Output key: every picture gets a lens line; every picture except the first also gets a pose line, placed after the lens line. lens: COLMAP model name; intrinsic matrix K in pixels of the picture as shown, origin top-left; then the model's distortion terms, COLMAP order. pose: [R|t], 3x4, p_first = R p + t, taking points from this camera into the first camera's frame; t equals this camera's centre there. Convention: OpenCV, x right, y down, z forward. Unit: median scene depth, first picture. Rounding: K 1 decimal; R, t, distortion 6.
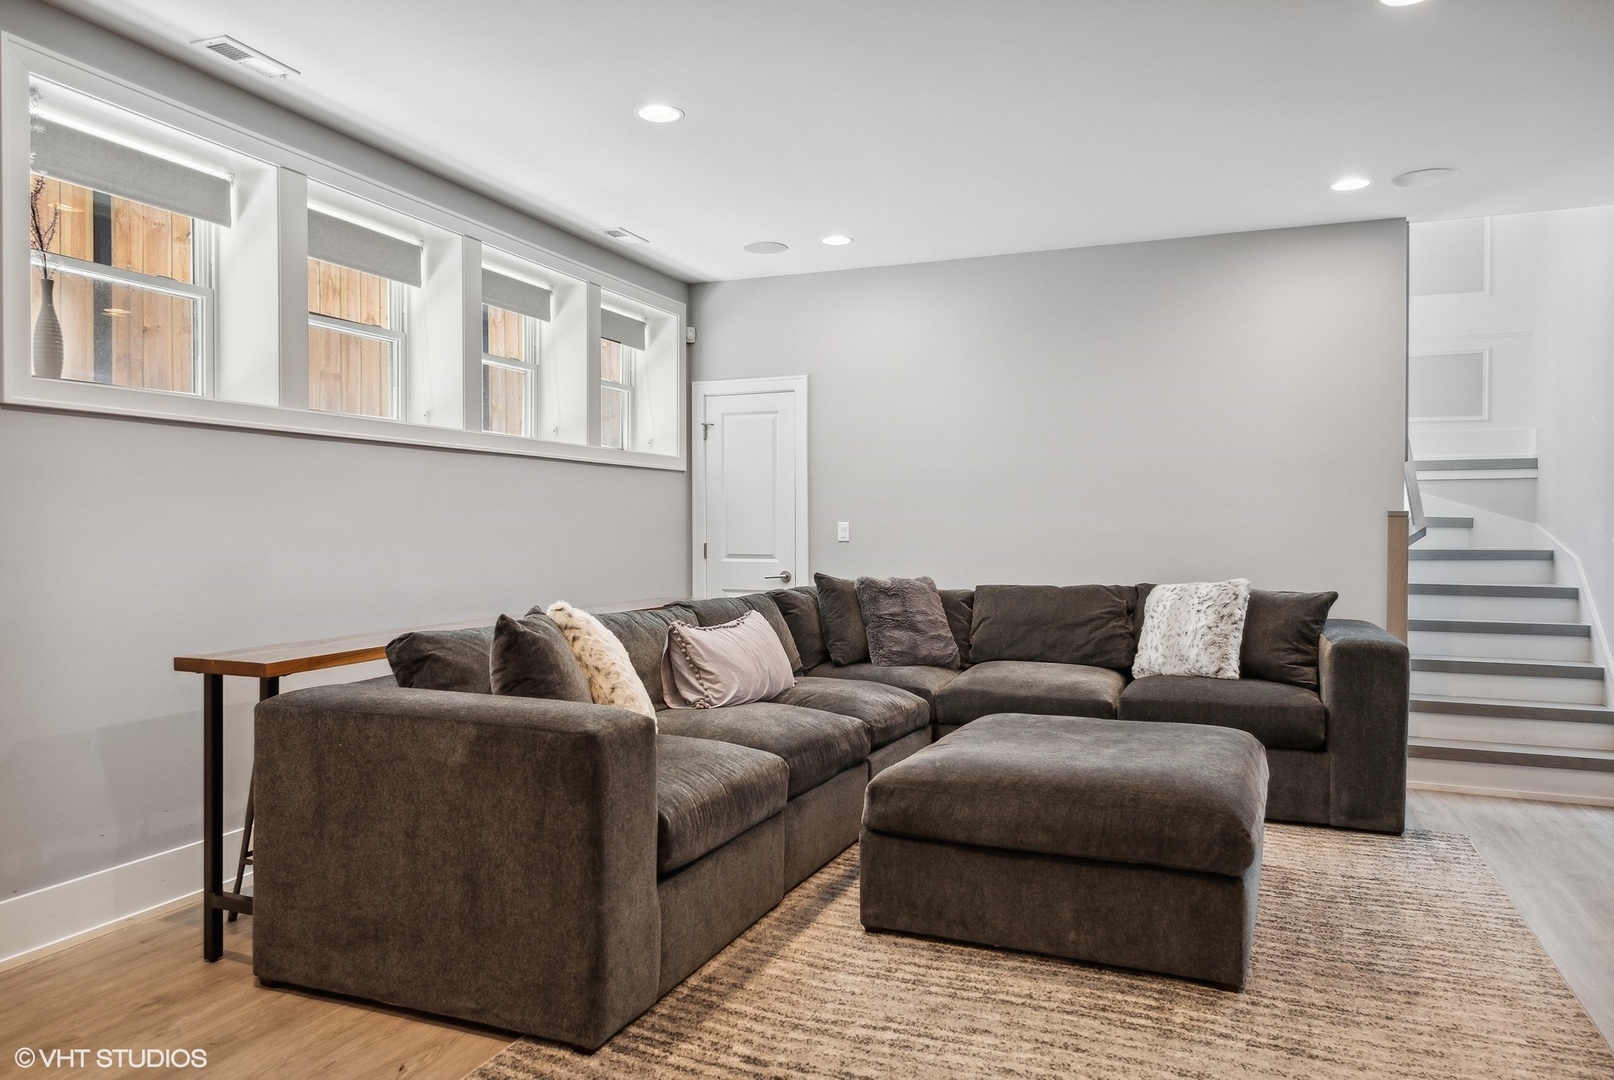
lens RADIAL K [[1070.9, 0, 807.0], [0, 1070.9, 540.0], [0, 0, 1]] dist [0.003320, 0.001554]
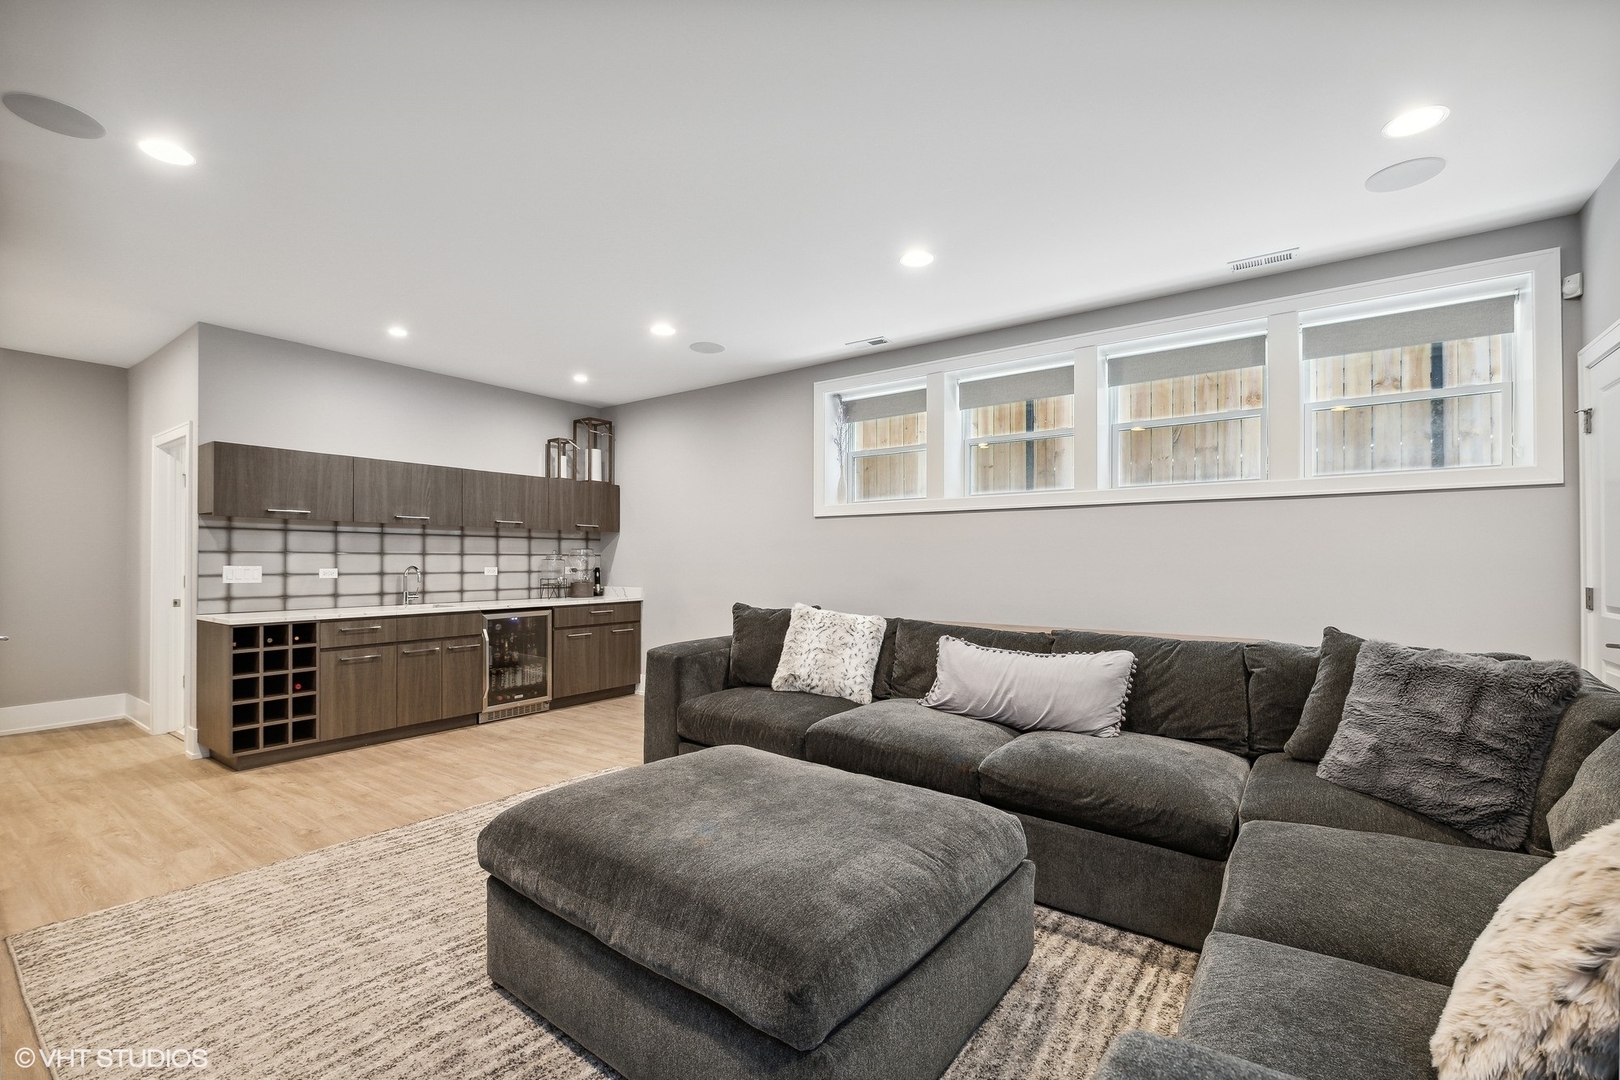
lens RADIAL K [[702.3, 0, 810.0], [0, 702.3, 540.0], [0, 0, 1]] dist [-0.000394, 0.000115]
pose [[-0.238184, -0.040576, -0.970372, 1.024912], [-0.016318, 0.999153, -0.037774, -0.004660], [0.971083, 0.006837, -0.238645, 1.464914]]
